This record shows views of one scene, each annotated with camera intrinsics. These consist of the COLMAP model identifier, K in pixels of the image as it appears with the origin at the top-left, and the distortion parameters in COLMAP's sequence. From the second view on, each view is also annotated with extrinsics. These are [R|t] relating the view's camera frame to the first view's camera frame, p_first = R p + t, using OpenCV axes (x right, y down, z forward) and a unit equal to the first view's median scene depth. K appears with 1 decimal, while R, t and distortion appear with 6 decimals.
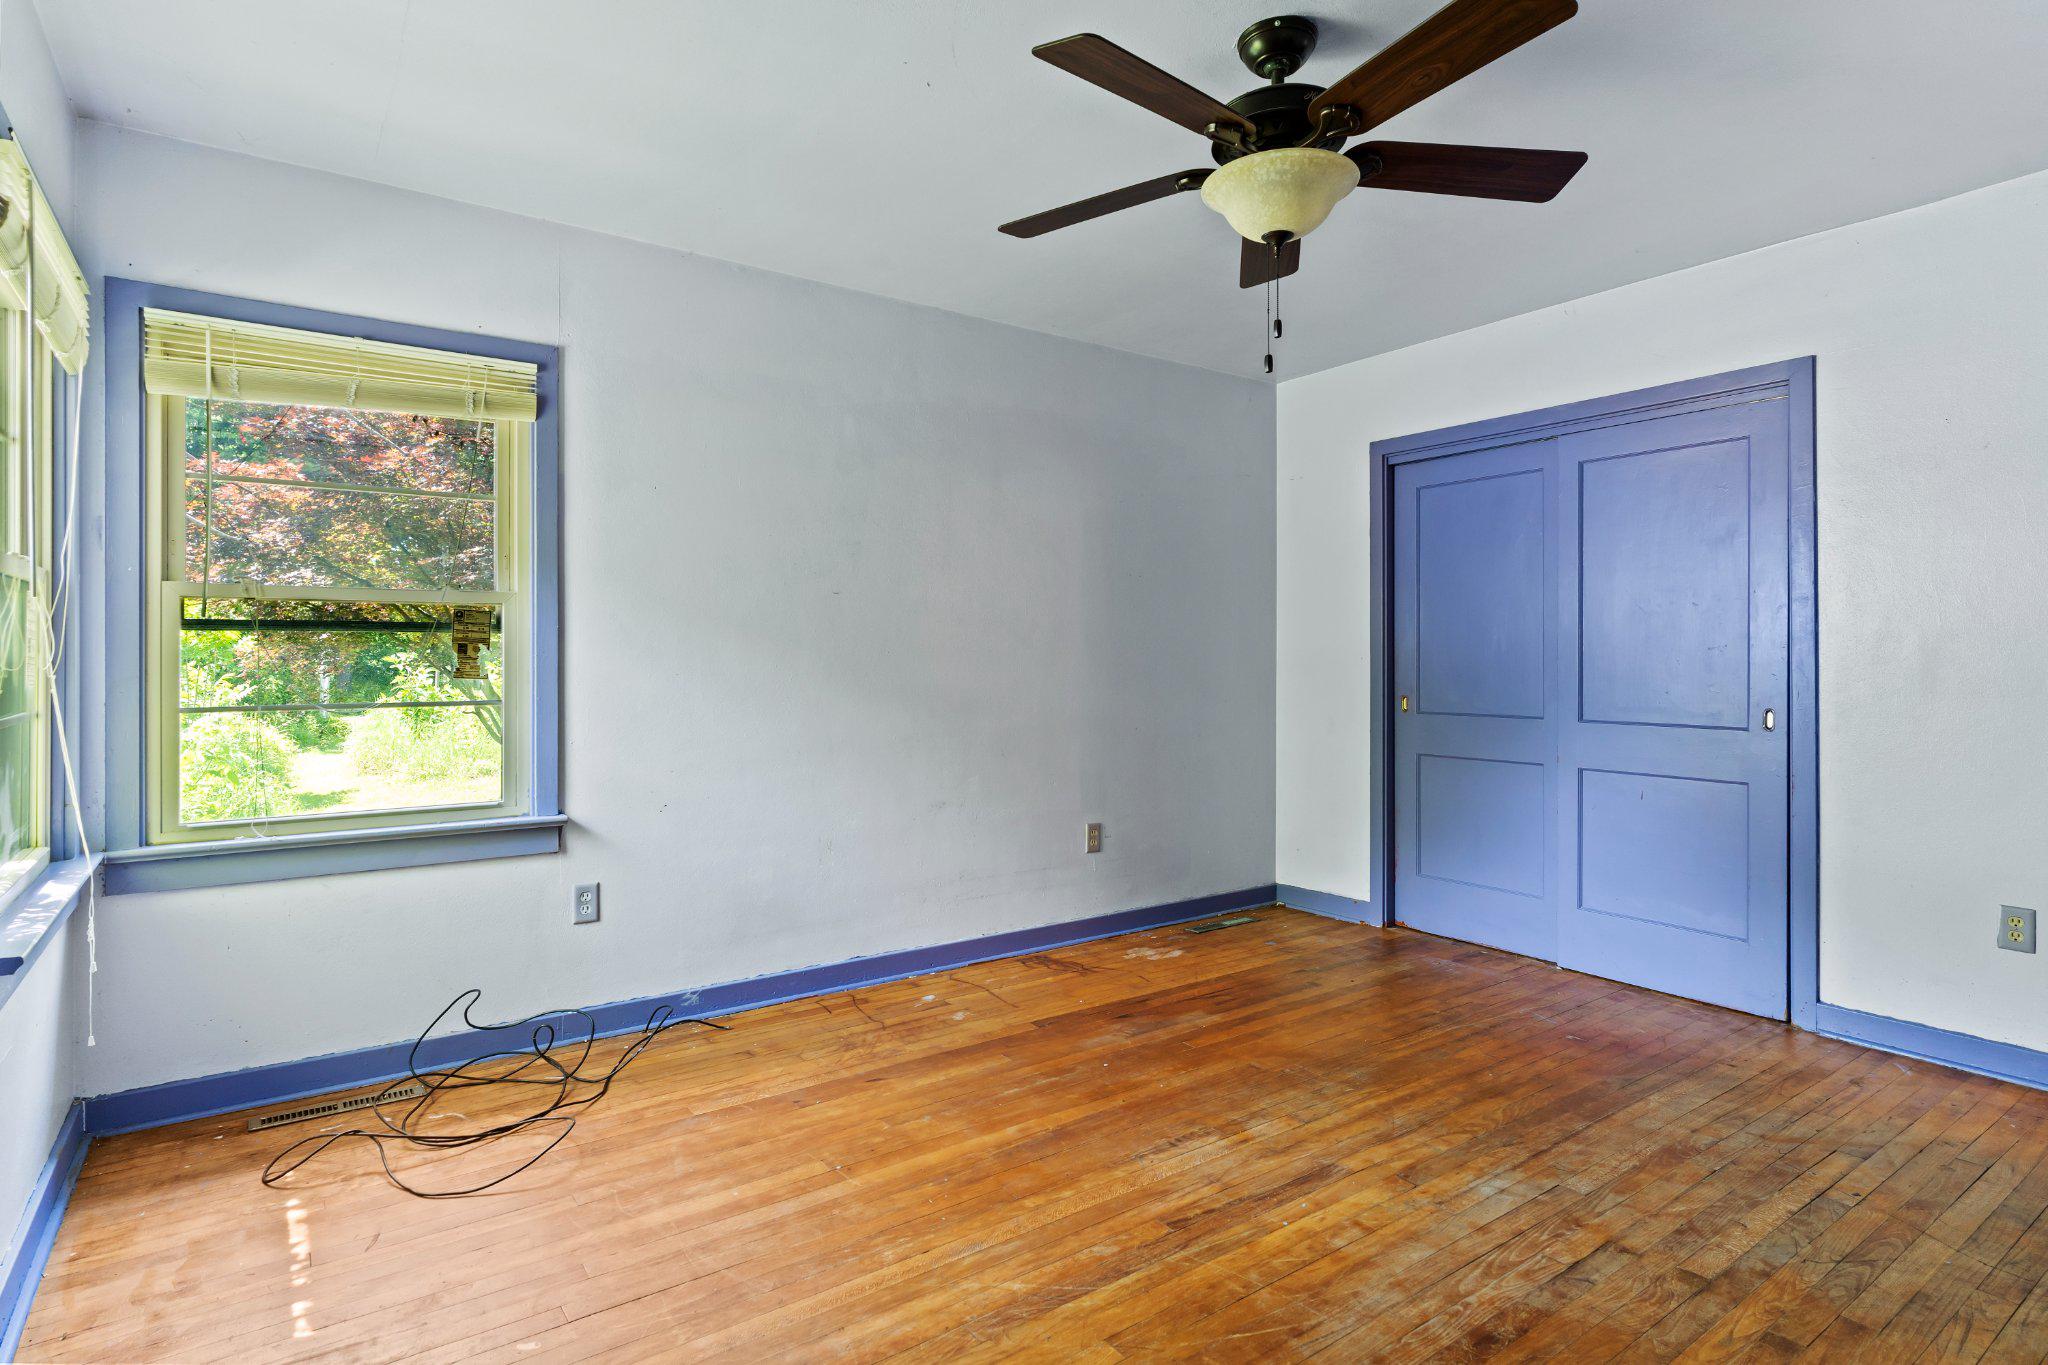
lens RADIAL K [[1055.2, 0, 1020.7], [0, 1055.2, 658.7], [0, 0, 1]] dist [-0.005878, 0.000810]
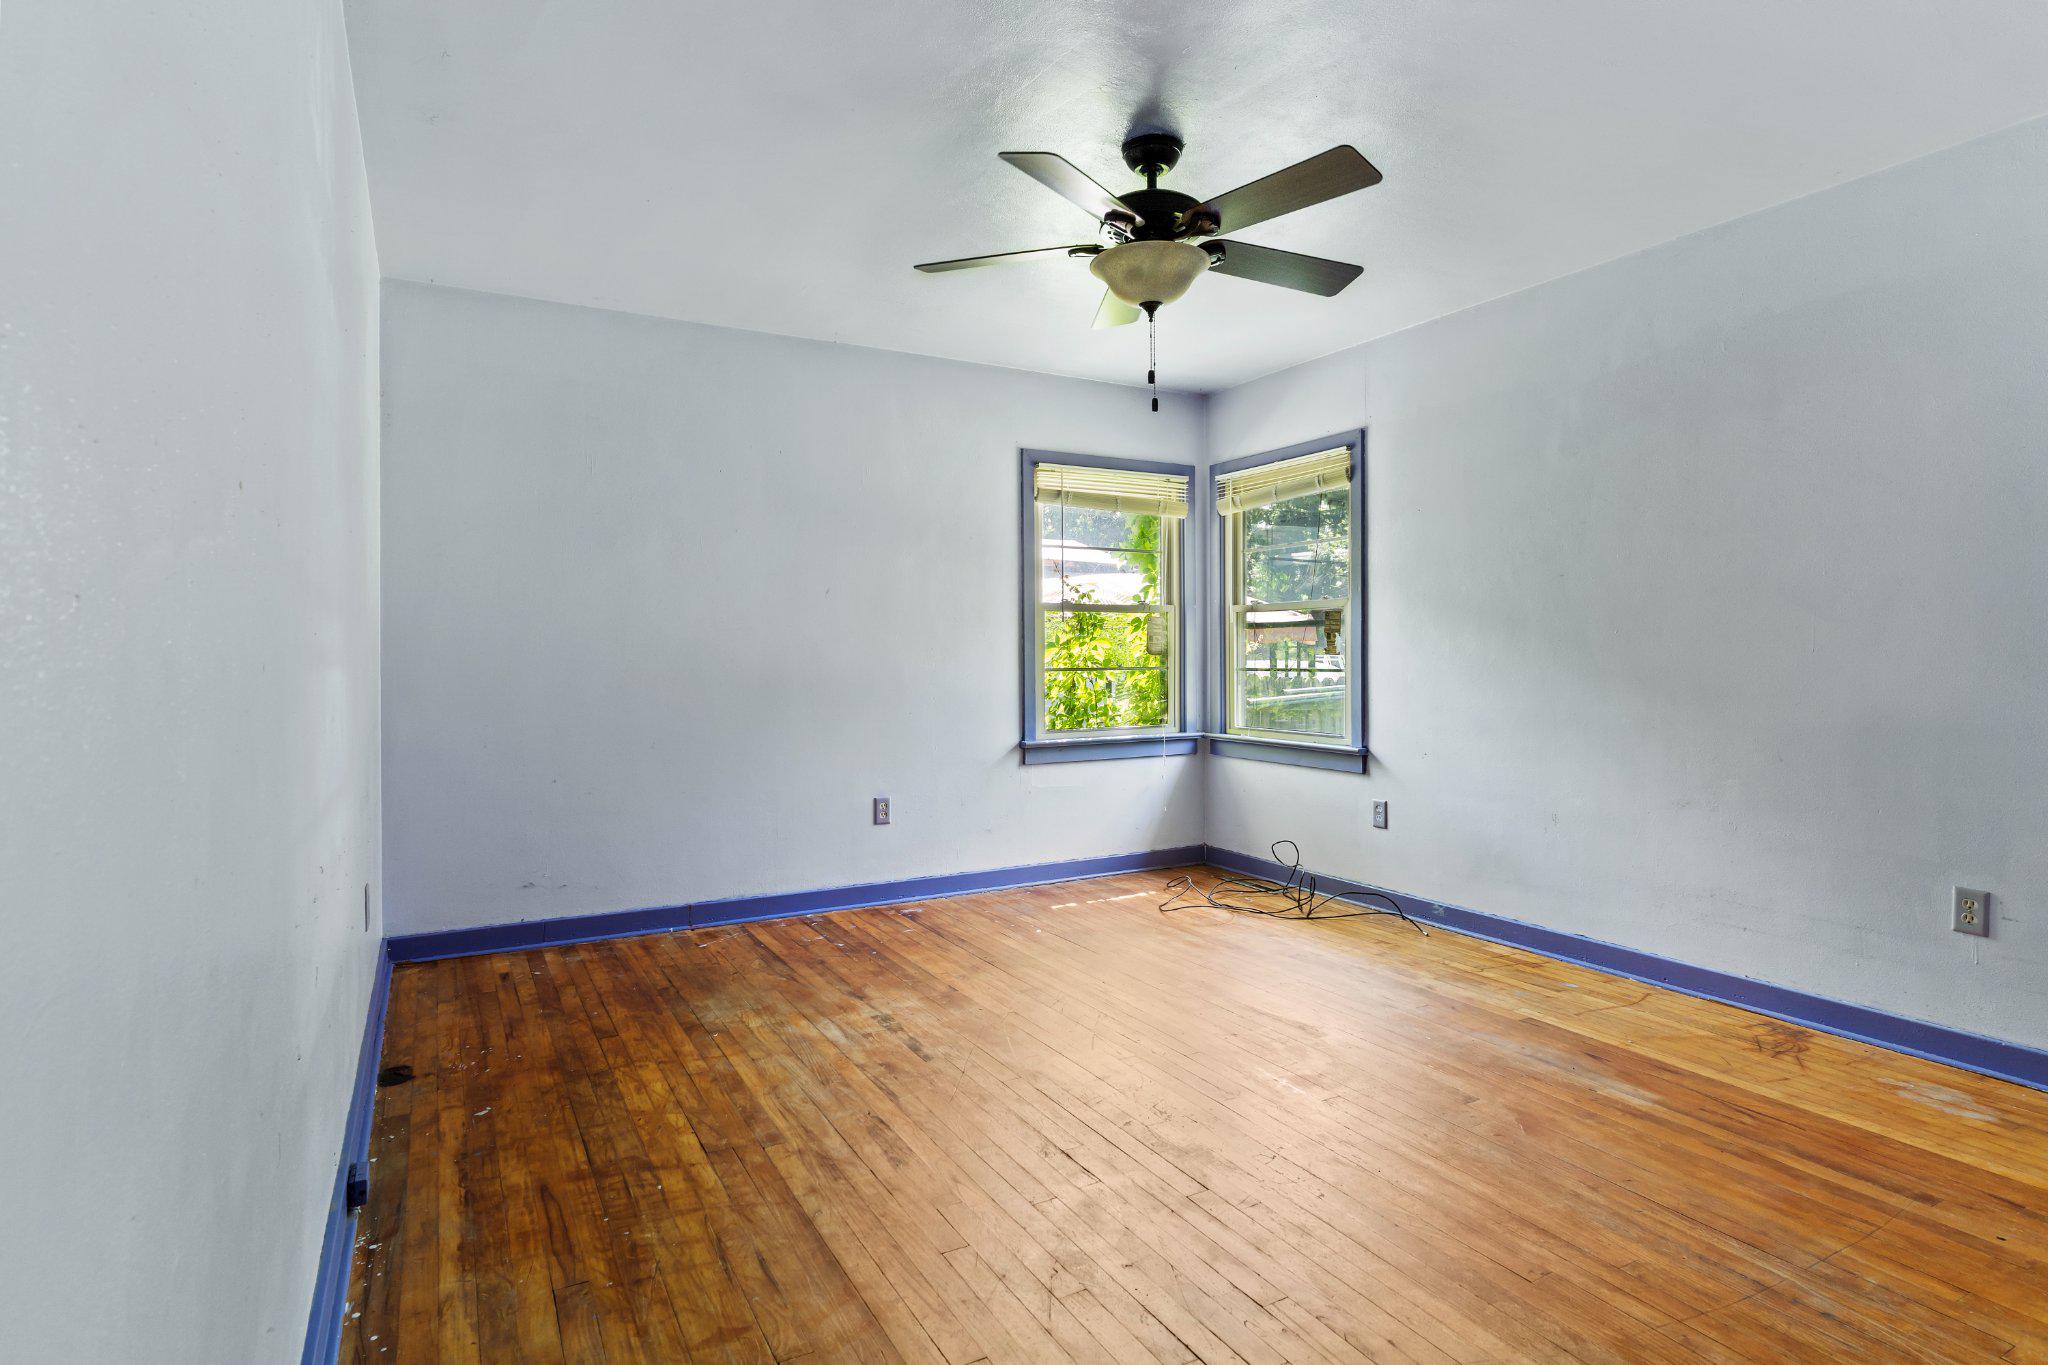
lens RADIAL K [[1055.2, 0, 1020.7], [0, 1055.2, 658.7], [0, 0, 1]] dist [-0.005878, 0.000810]
pose [[-0.100620, 0.009954, -0.994875, 1.036851], [0.004320, 0.999945, 0.009567, 0.007275], [0.994916, -0.003335, -0.100658, 0.655927]]
